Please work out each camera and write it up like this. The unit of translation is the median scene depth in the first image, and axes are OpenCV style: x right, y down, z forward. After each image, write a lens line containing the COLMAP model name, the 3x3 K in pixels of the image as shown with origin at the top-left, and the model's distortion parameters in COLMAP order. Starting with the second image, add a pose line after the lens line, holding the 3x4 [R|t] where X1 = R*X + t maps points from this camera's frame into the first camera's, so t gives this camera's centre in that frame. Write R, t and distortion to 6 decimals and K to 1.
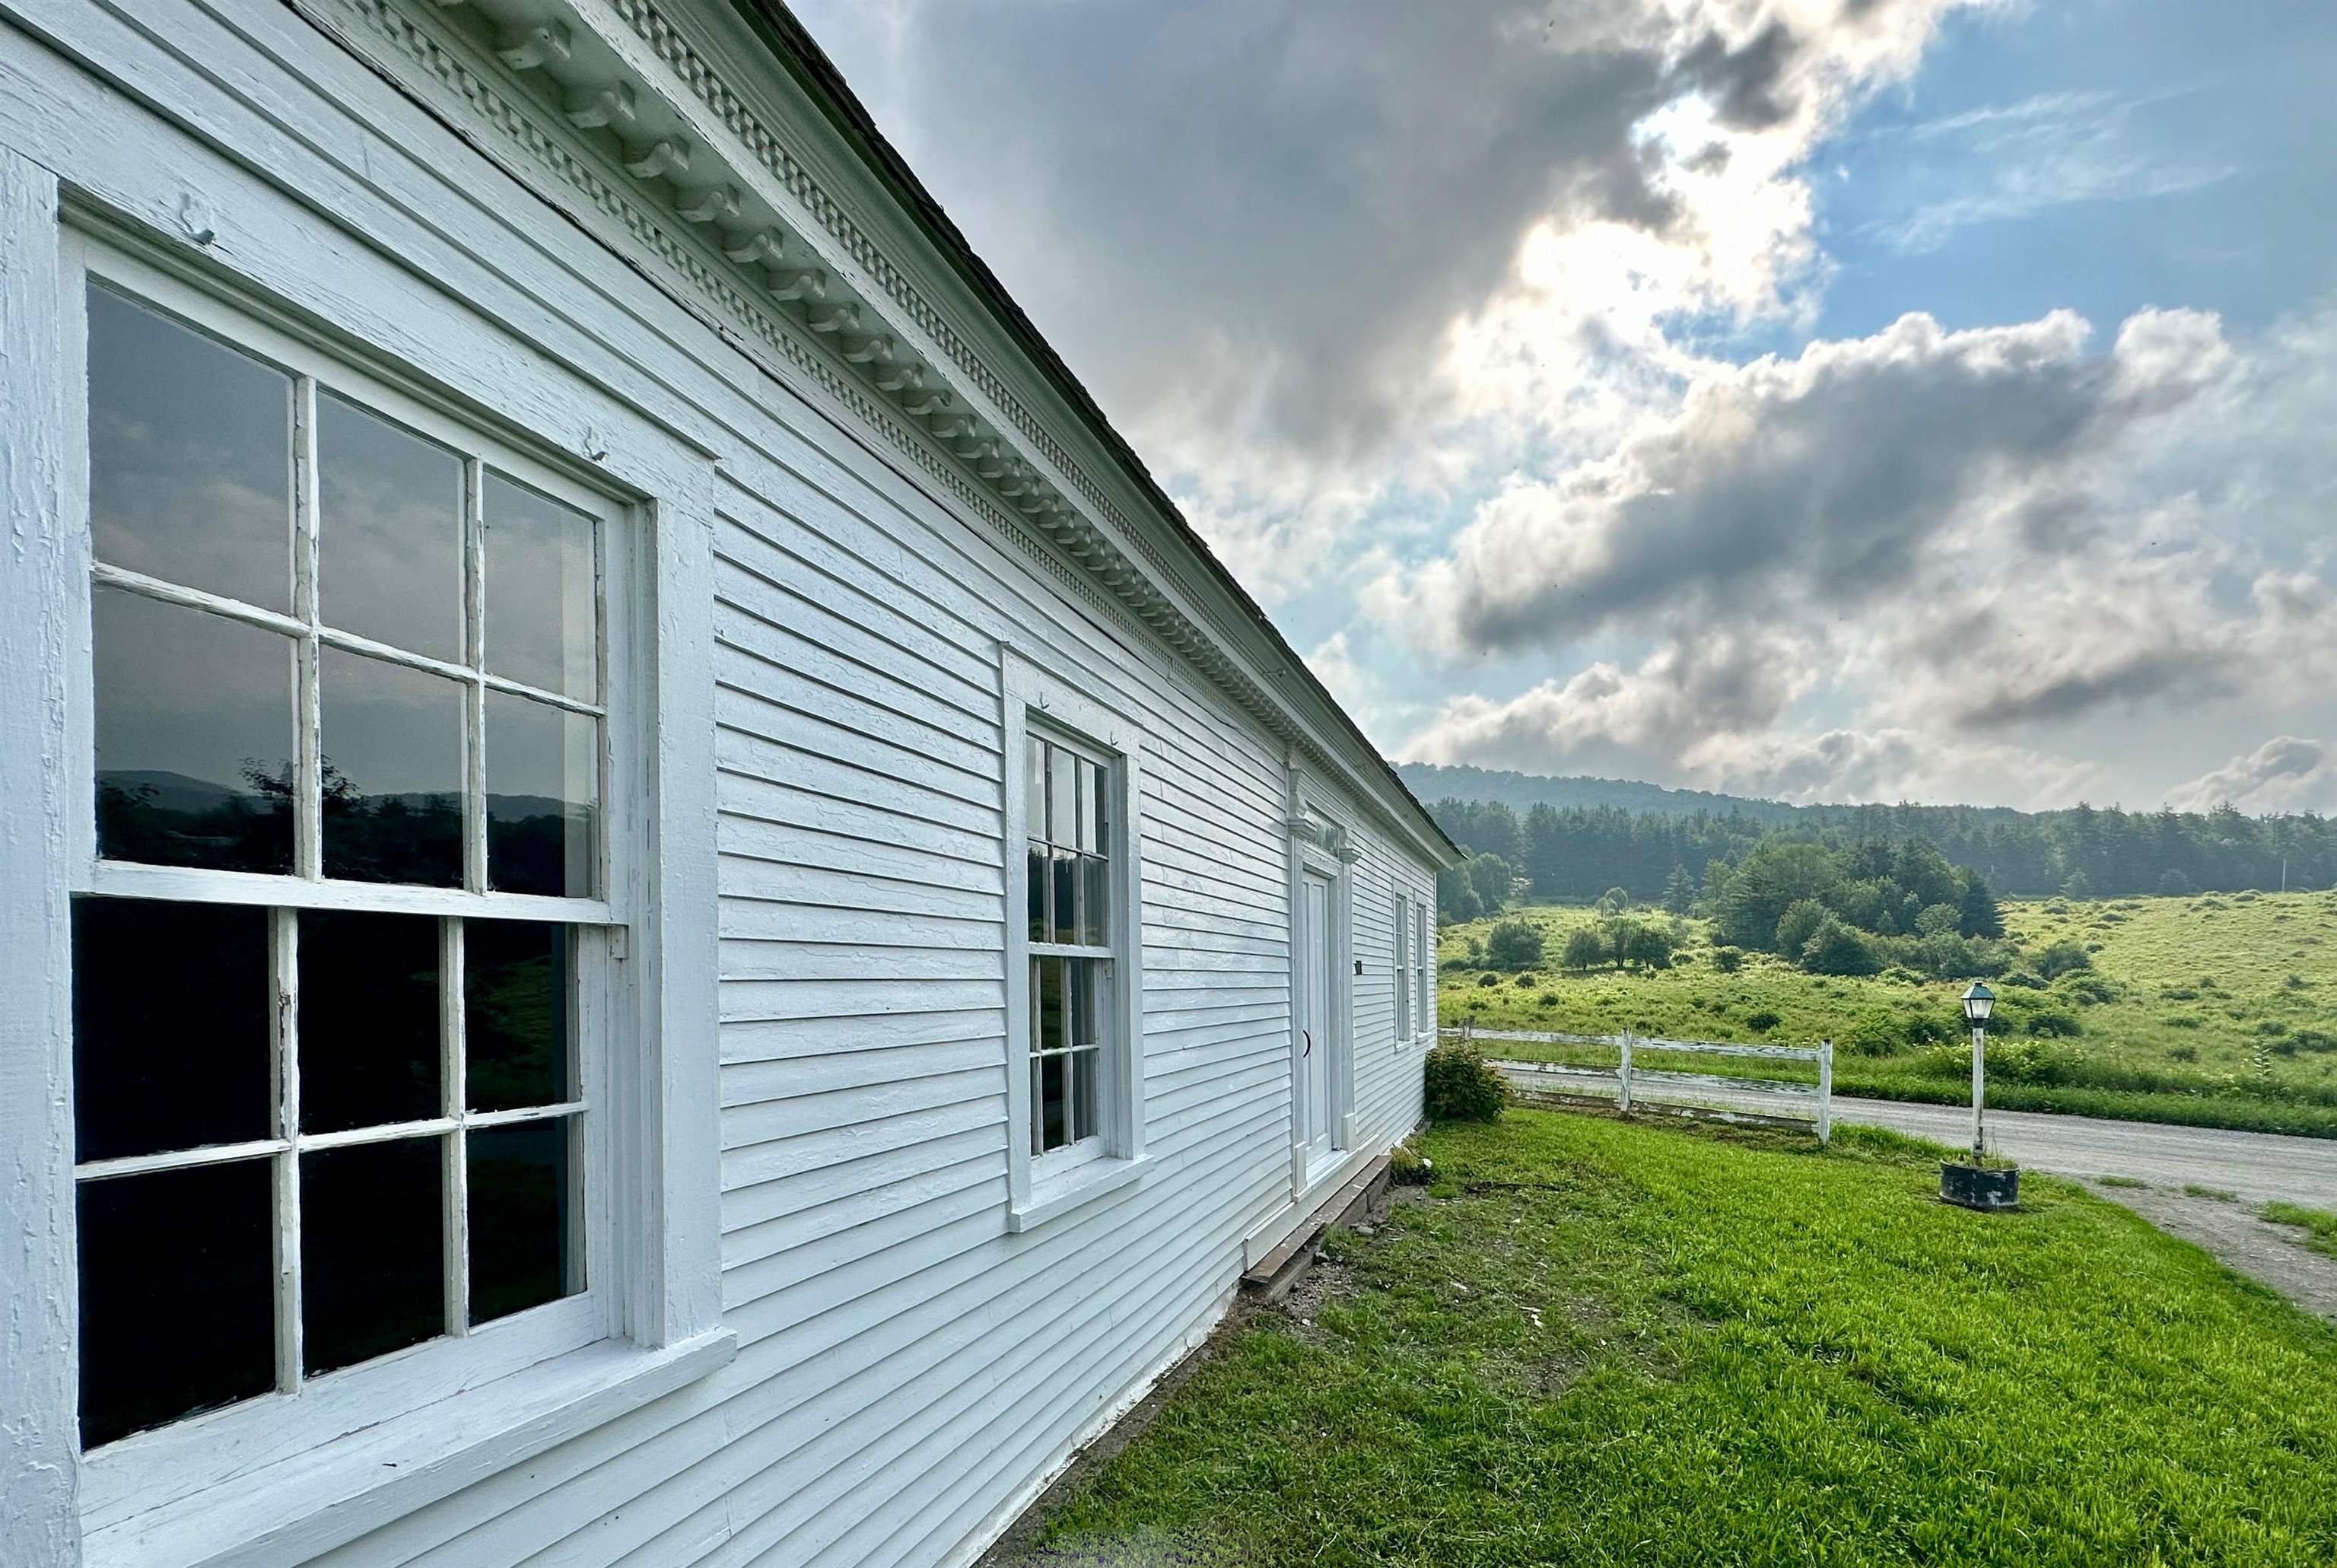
lens RADIAL K [[949.8, 0, 1168.5], [0, 949.8, 784.0], [0, 0, 1]] dist [0.000184, 0.000040]
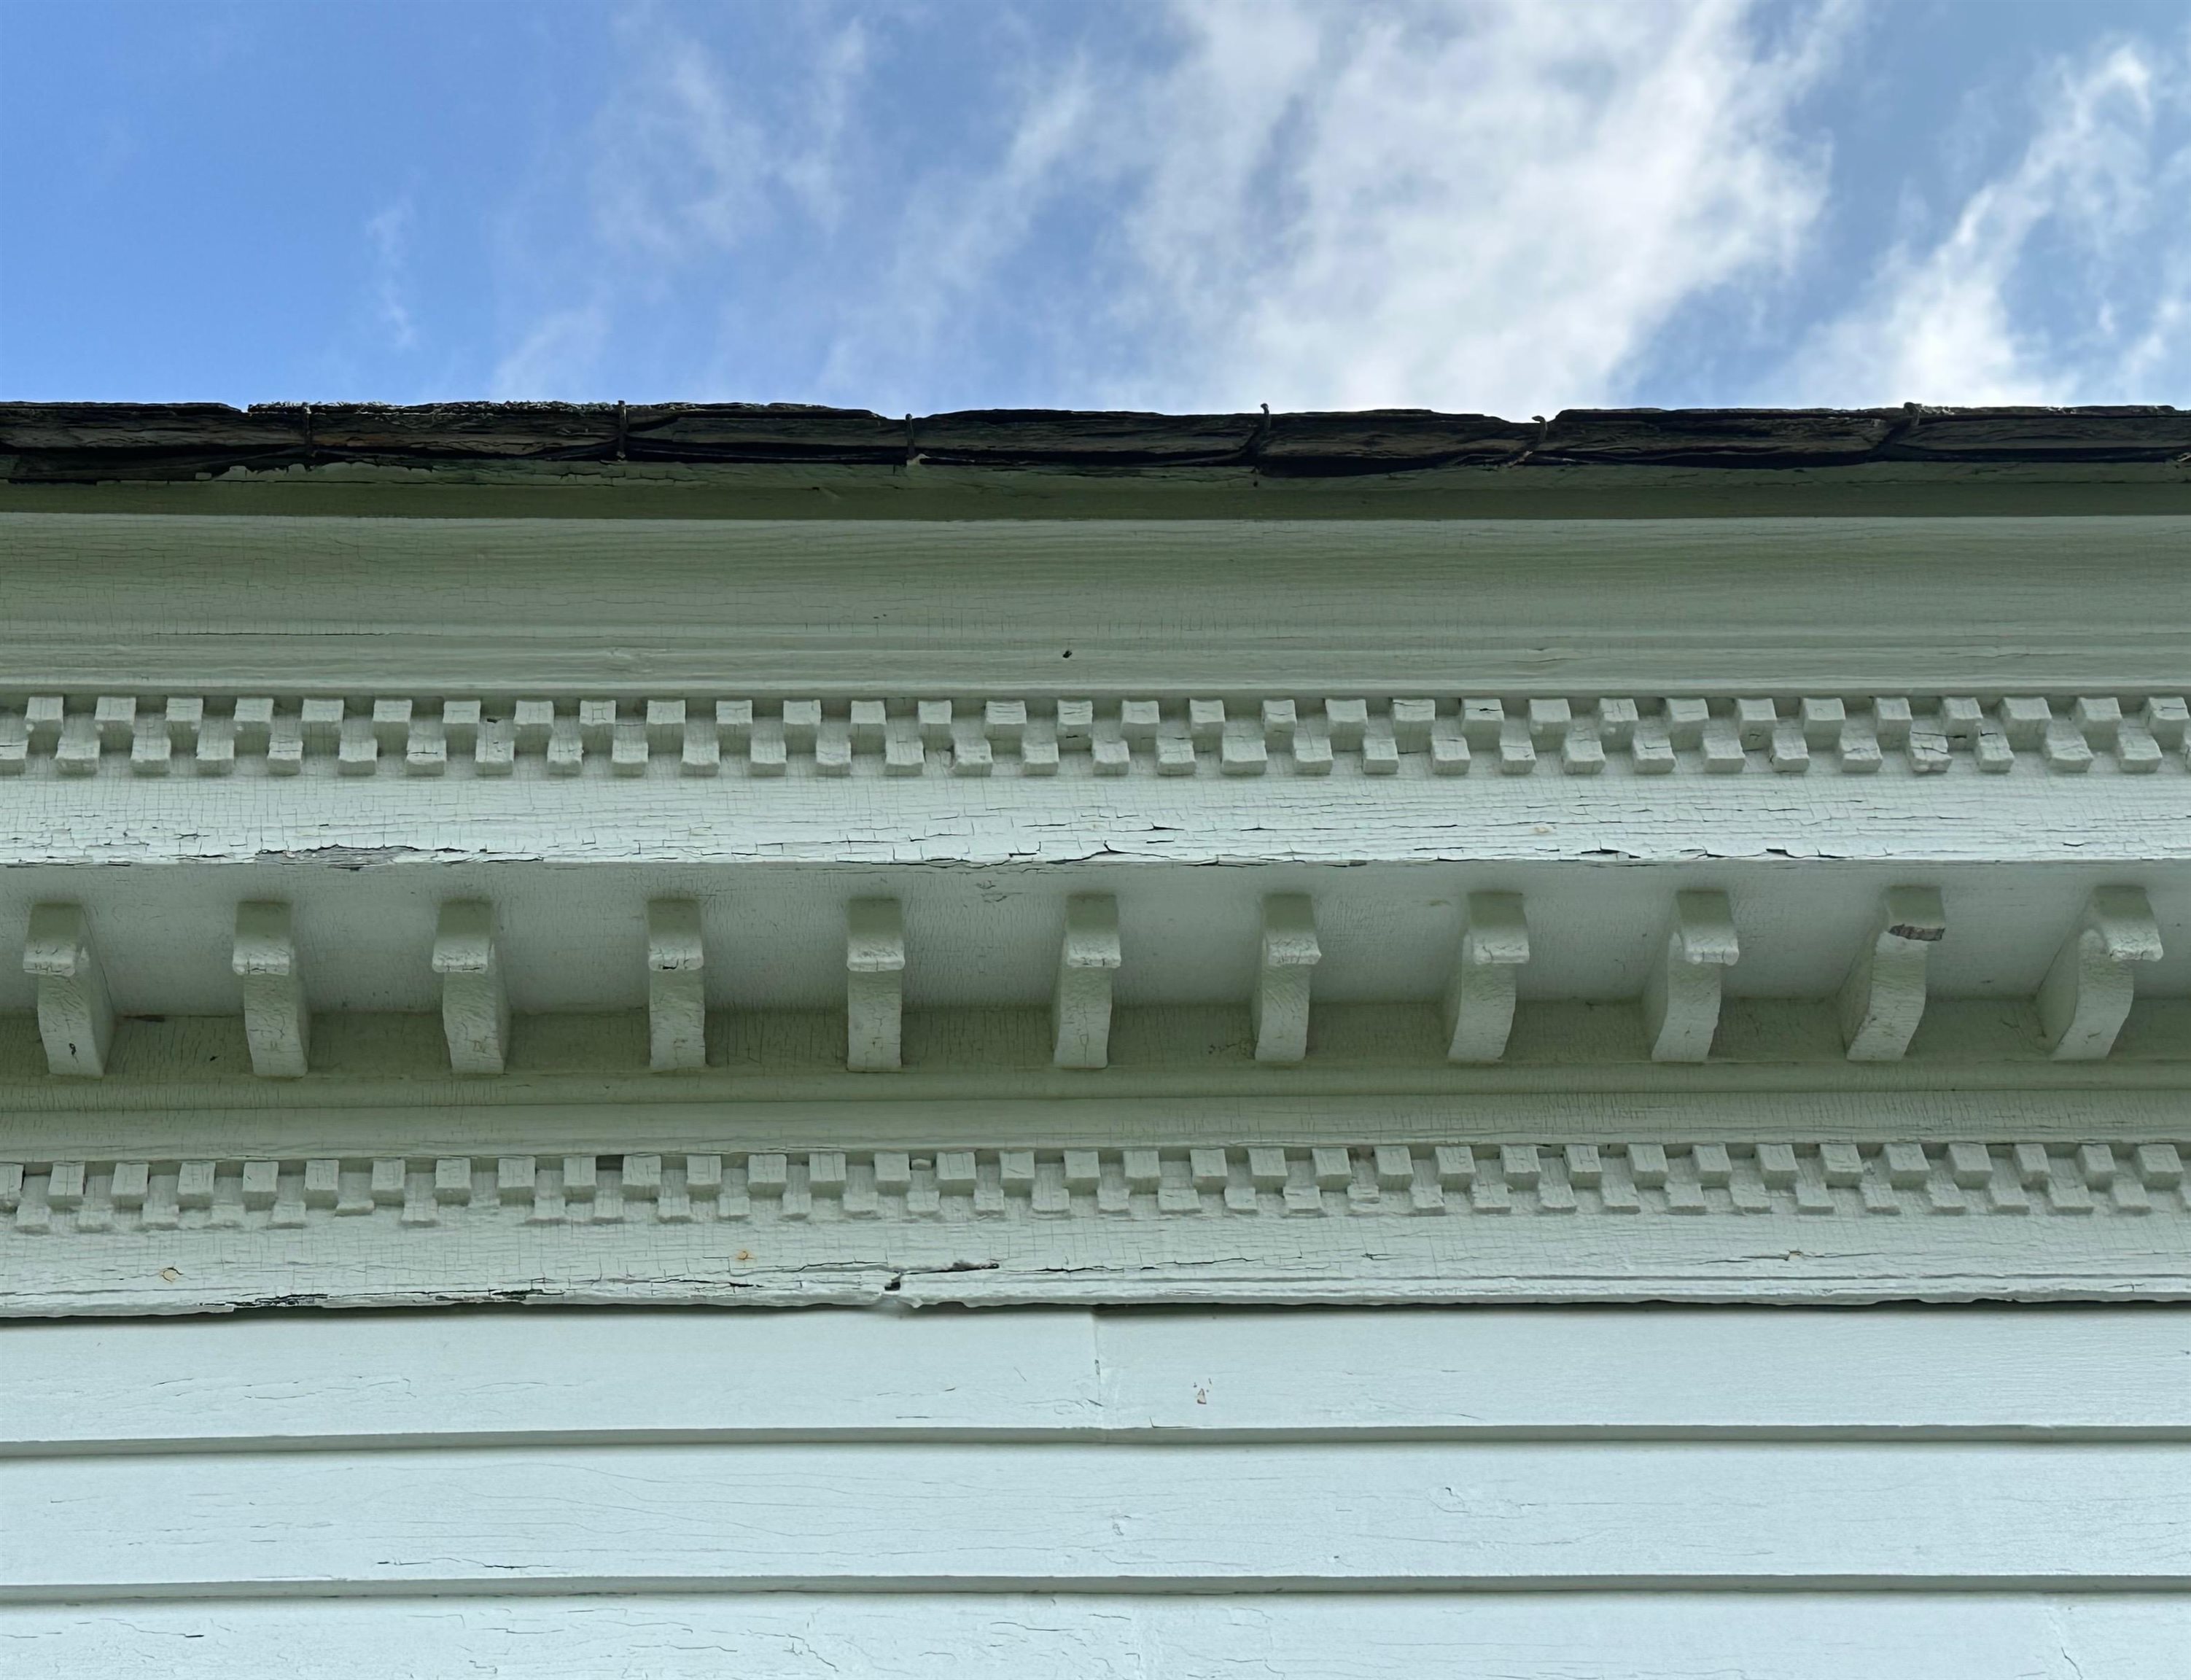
lens RADIAL K [[3195.6, 0, 1095.5], [0, 3195.6, 840.0], [0, 0, 1]] dist [0.159544, 0.008681]
pose [[0.388117, -0.696028, -0.604078, 0.210665], [0.205355, 0.704294, -0.679558, 0.083568], [0.898440, 0.139698, 0.416281, 0.616751]]
